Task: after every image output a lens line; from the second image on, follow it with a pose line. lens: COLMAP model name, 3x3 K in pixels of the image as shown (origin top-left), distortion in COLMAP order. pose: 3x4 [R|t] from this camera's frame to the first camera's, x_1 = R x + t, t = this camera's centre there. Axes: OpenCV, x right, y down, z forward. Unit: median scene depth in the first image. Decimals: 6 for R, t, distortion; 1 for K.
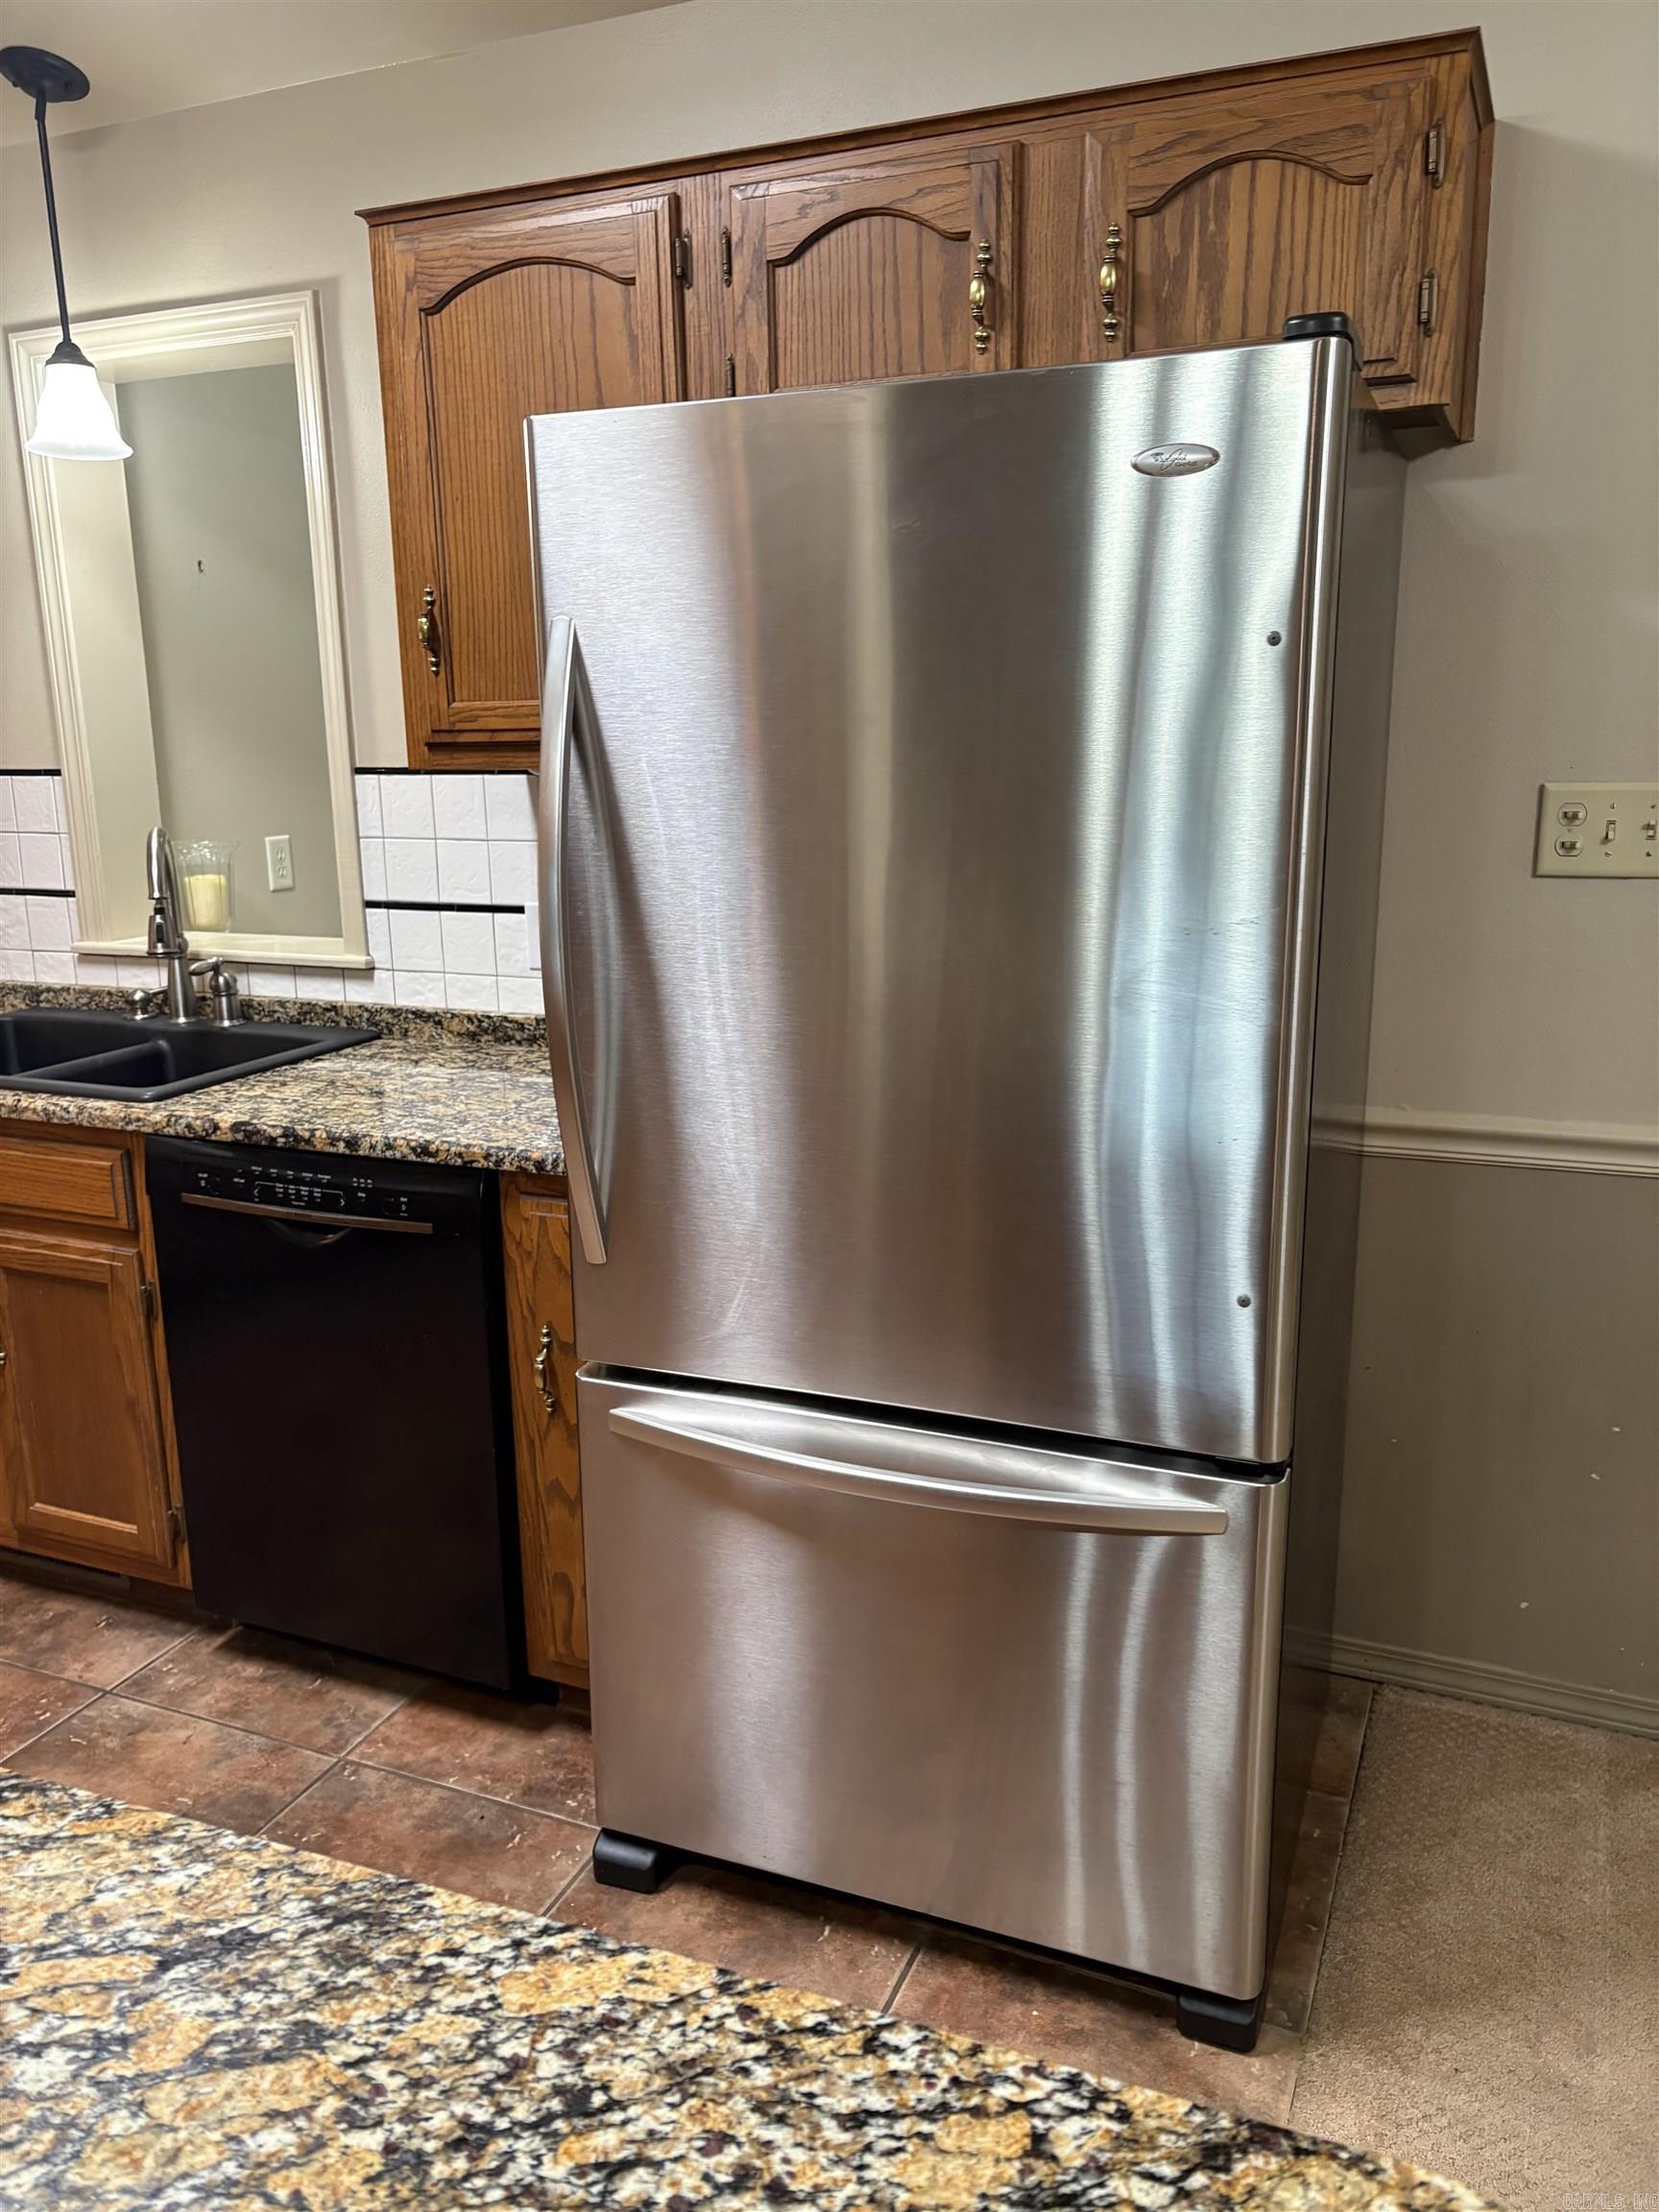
lens RADIAL K [[1675.0, 0, 823.9], [0, 1675.0, 1116.2], [0, 0, 1]] dist [0.044219, -0.047601]
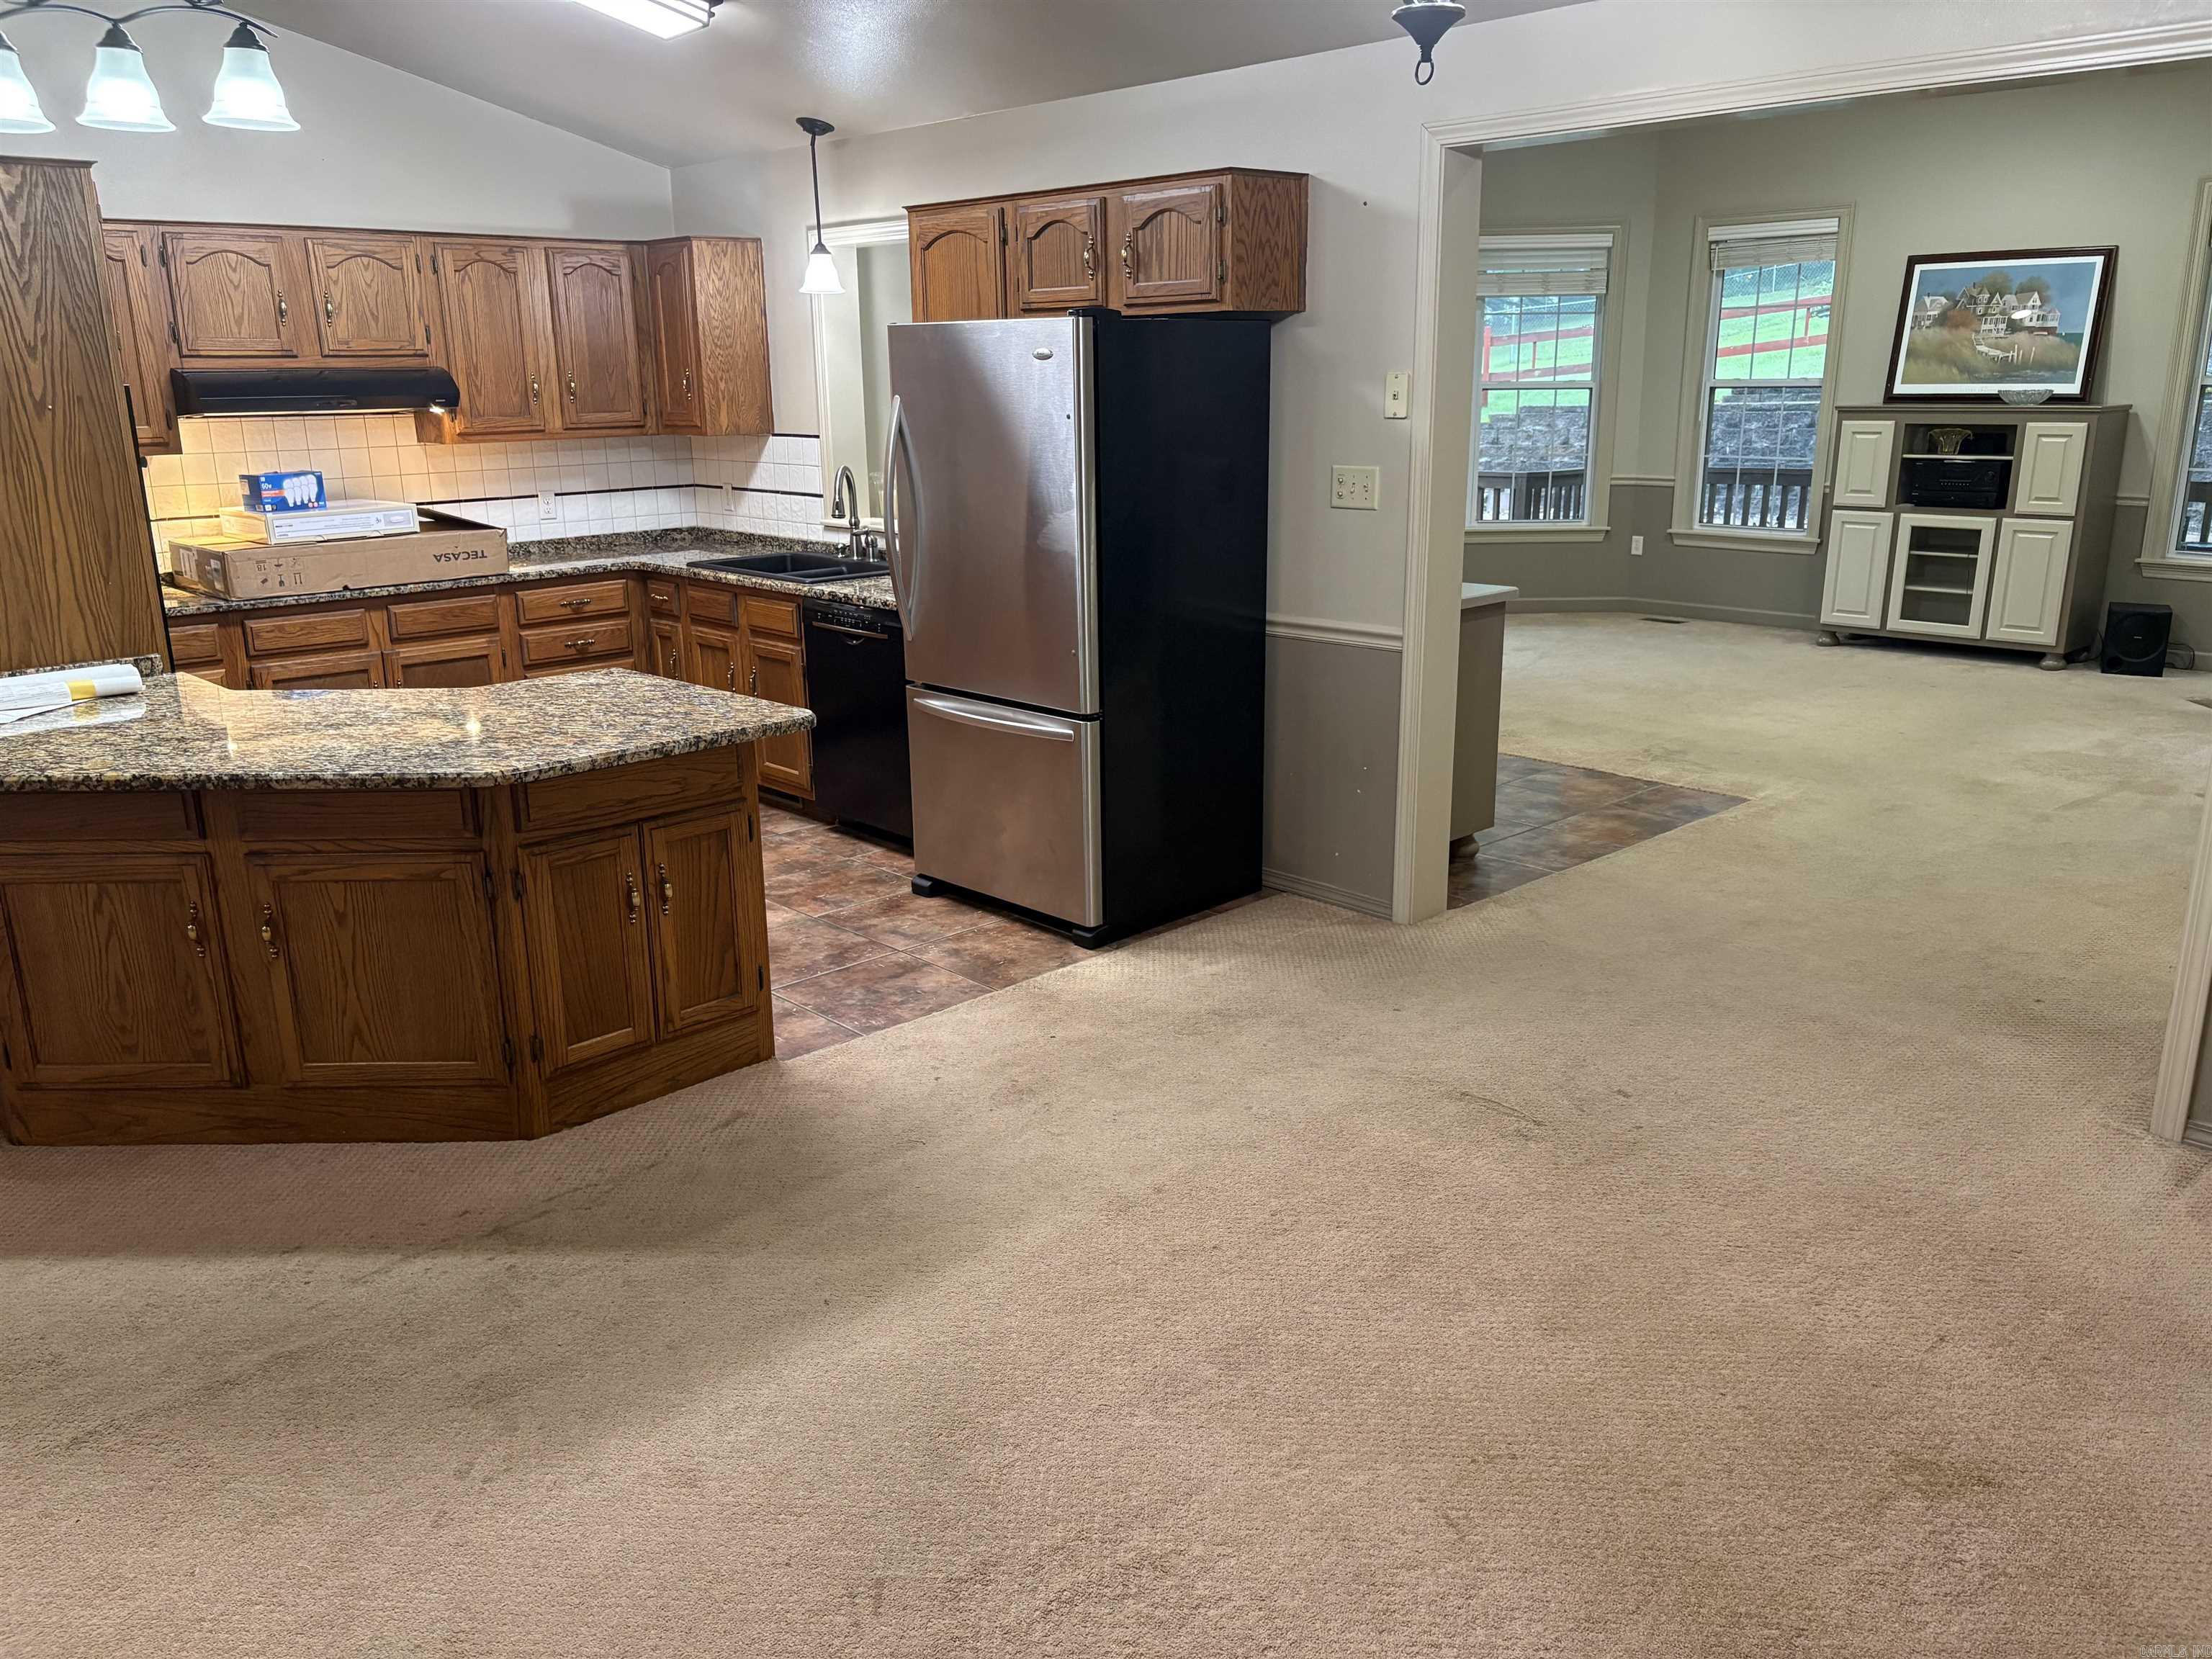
lens RADIAL K [[1675.0, 0, 1102.1], [0, 1675.0, 849.8], [0, 0, 1]] dist [0.044219, -0.047601]
pose [[0.919839, 0.112521, -0.375812, 0.981338], [-0.089841, 0.992944, 0.077399, 0.153647], [0.381870, -0.037431, 0.923458, -1.119387]]
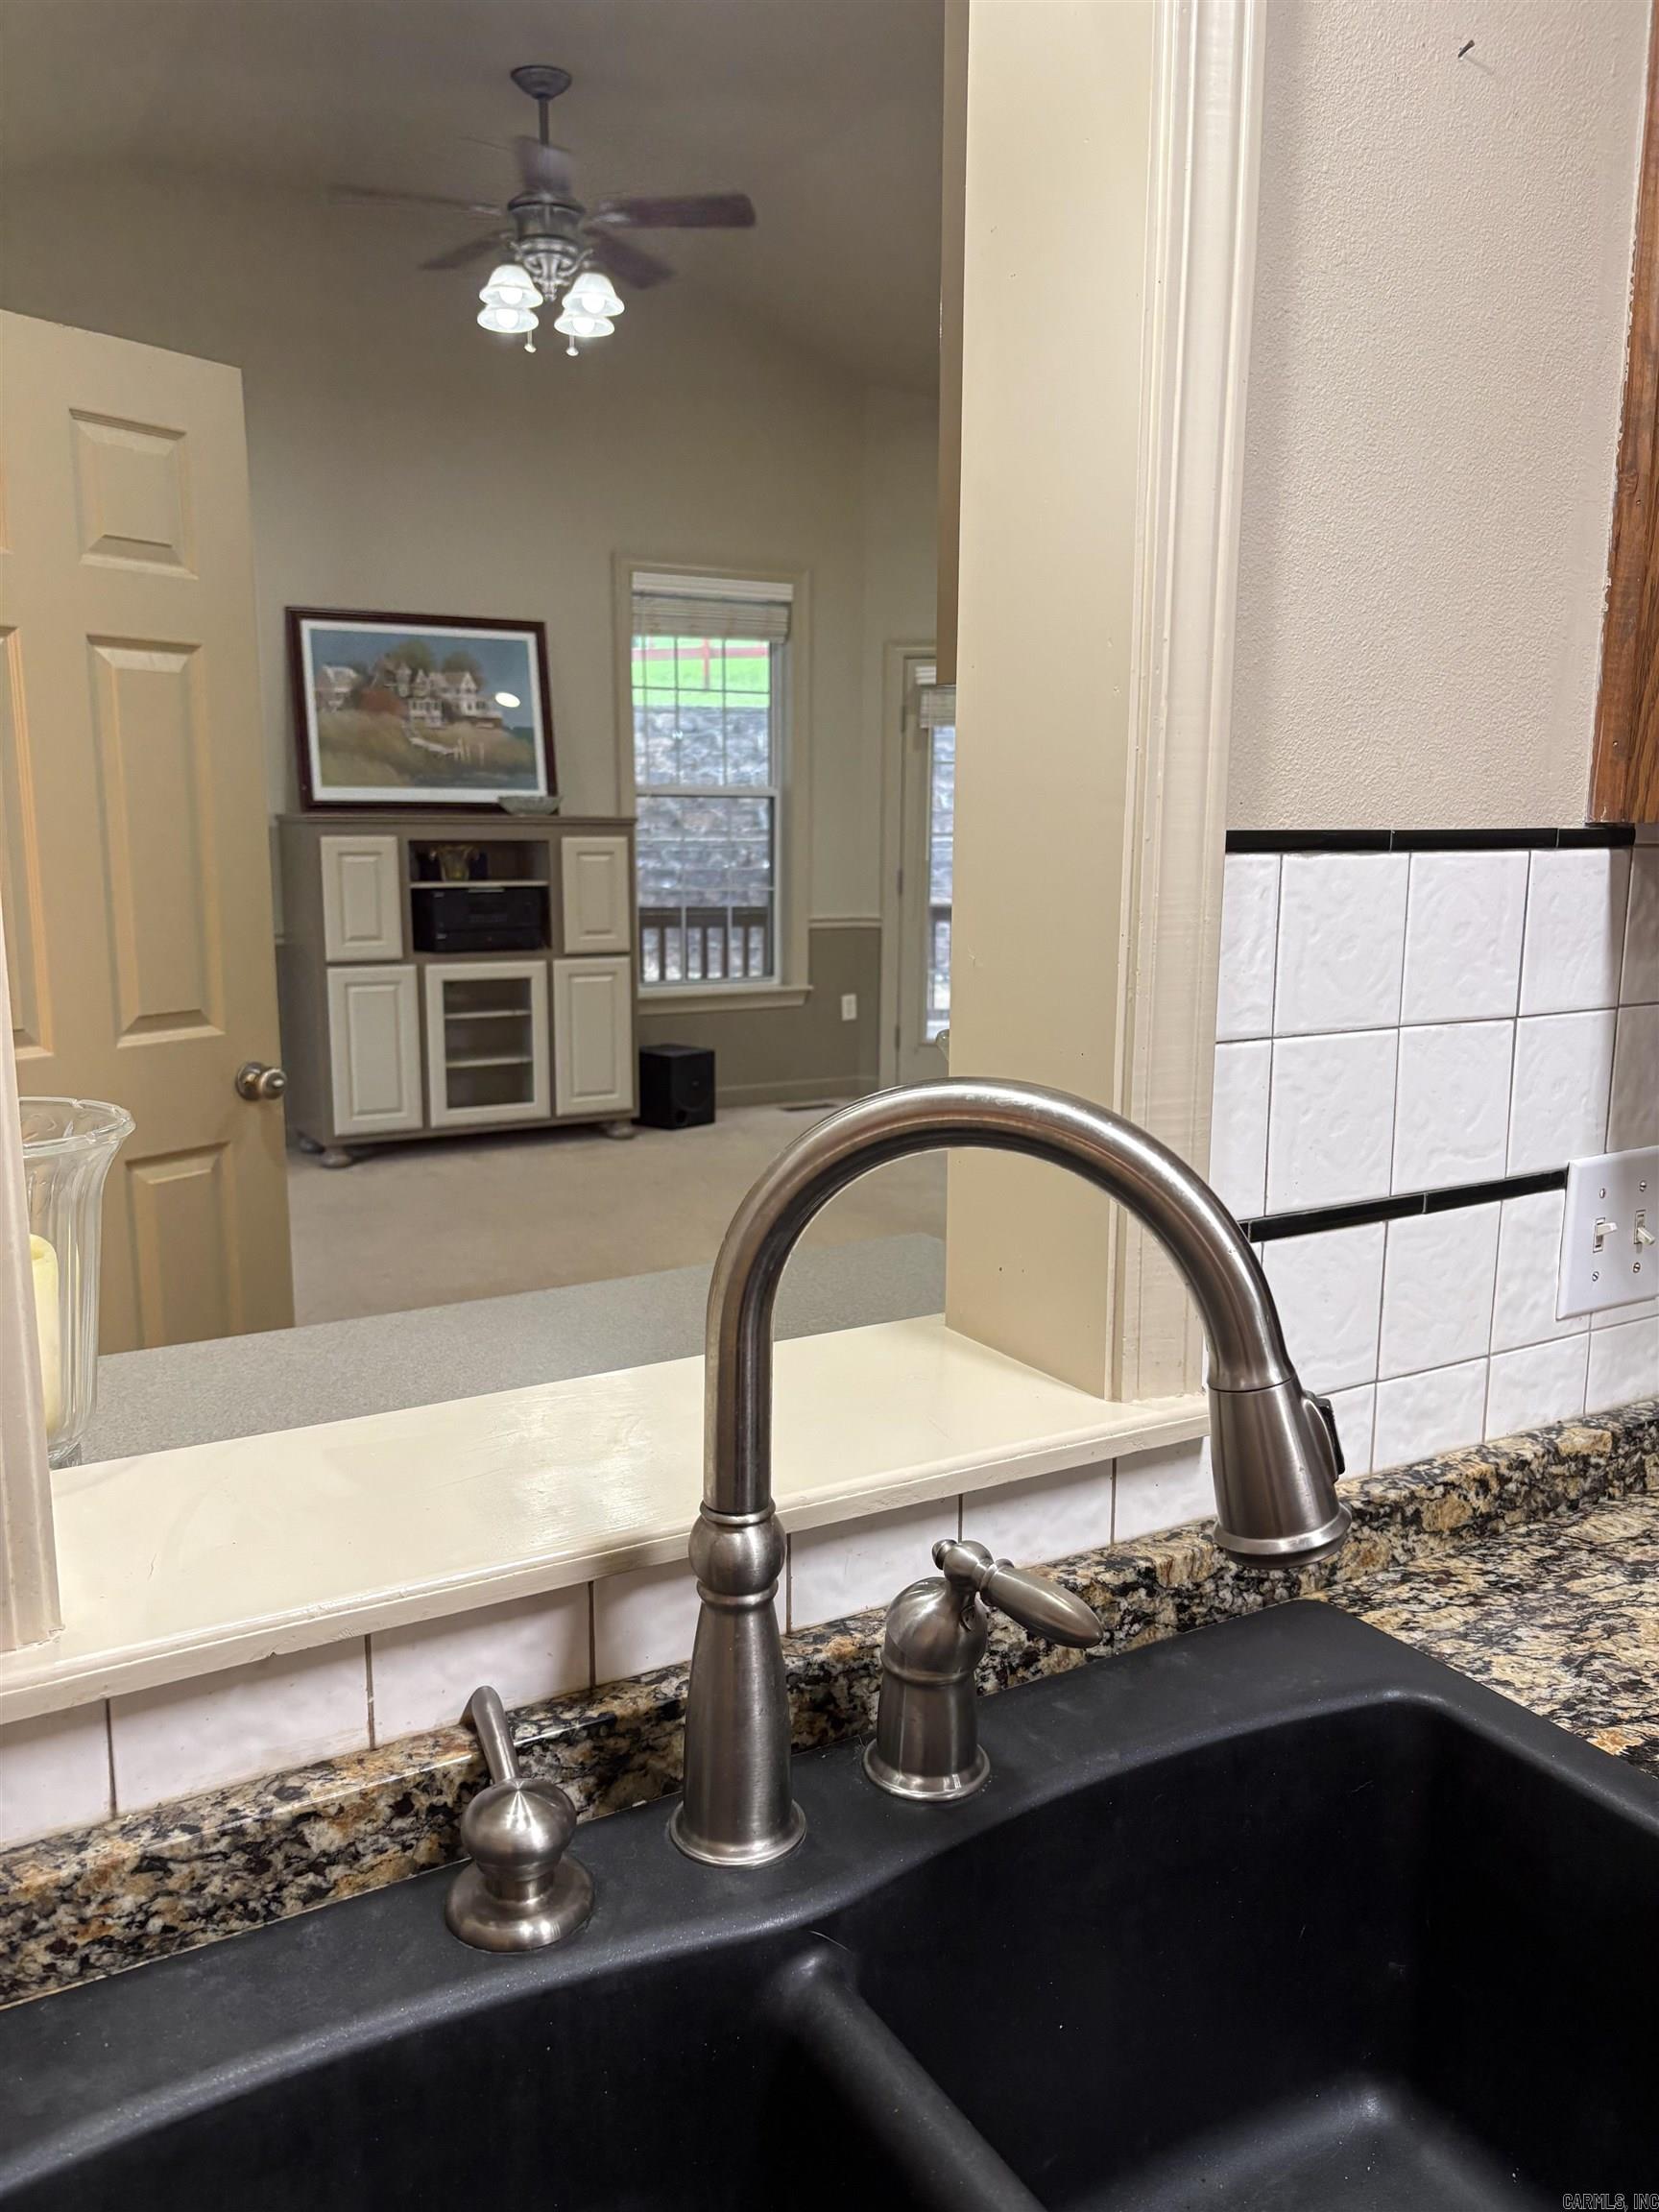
lens RADIAL K [[1683.5, 0, 831.4], [0, 1683.5, 1132.9], [0, 0, 1]] dist [0.046212, -0.046655]
pose [[0.590159, -0.134169, 0.796060, -0.746793], [0.167845, 0.984936, 0.041570, -0.222865], [-0.789646, 0.109082, 0.603789, 1.102026]]
